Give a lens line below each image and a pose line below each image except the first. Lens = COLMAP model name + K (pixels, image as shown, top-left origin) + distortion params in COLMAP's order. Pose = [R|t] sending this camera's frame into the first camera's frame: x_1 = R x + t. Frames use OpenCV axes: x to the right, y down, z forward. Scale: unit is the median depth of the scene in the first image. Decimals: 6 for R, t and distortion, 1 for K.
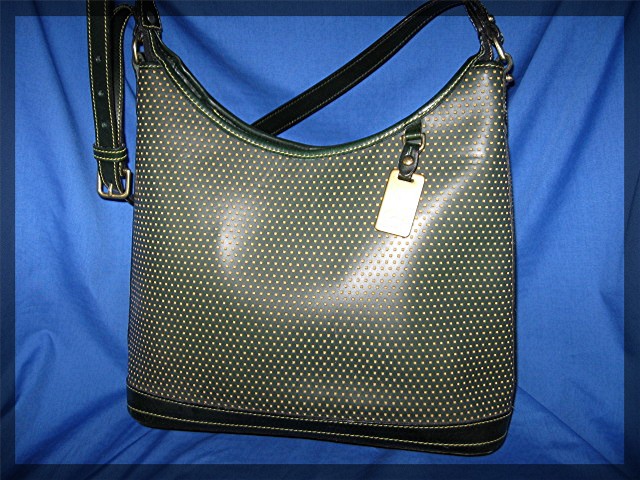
lens RADIAL K [[657.5, 0, 323.5], [0, 657.5, 234.8], [0, 0, 1]] dist [-0.083970, 0.000000]
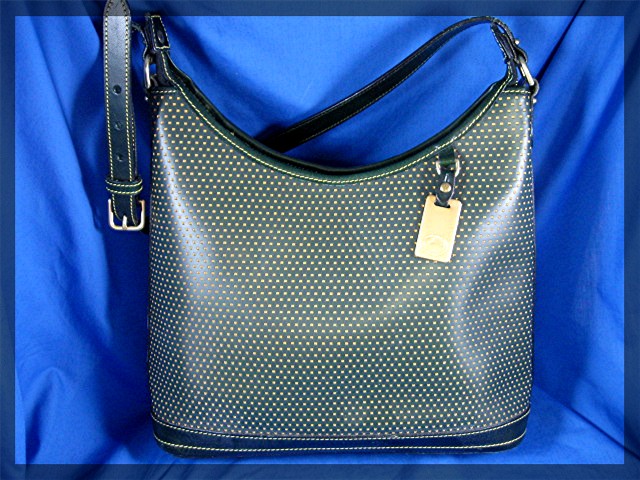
lens RADIAL K [[657.5, 0, 318.9], [0, 657.5, 242.1], [0, 0, 1]] dist [-0.083970, 0.000000]
pose [[0.982394, -0.065562, 0.174941, -0.227933], [0.046785, 0.992899, 0.109377, -0.137247], [-0.180869, -0.099266, 0.978485, 0.027988]]
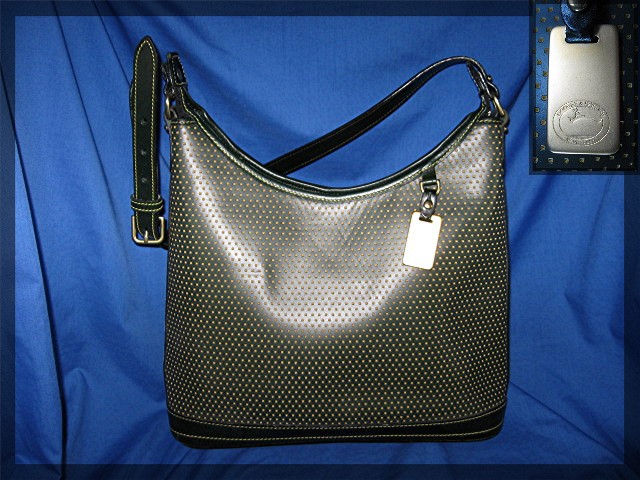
lens RADIAL K [[657.5, 0, 317.5], [0, 657.5, 242.1], [0, 0, 1]] dist [-0.083970, 0.000000]
pose [[0.978927, -0.065722, 0.193348, -0.272045], [0.050208, 0.995194, 0.084076, -0.142564], [-0.197944, -0.072596, 0.977521, -0.101786]]
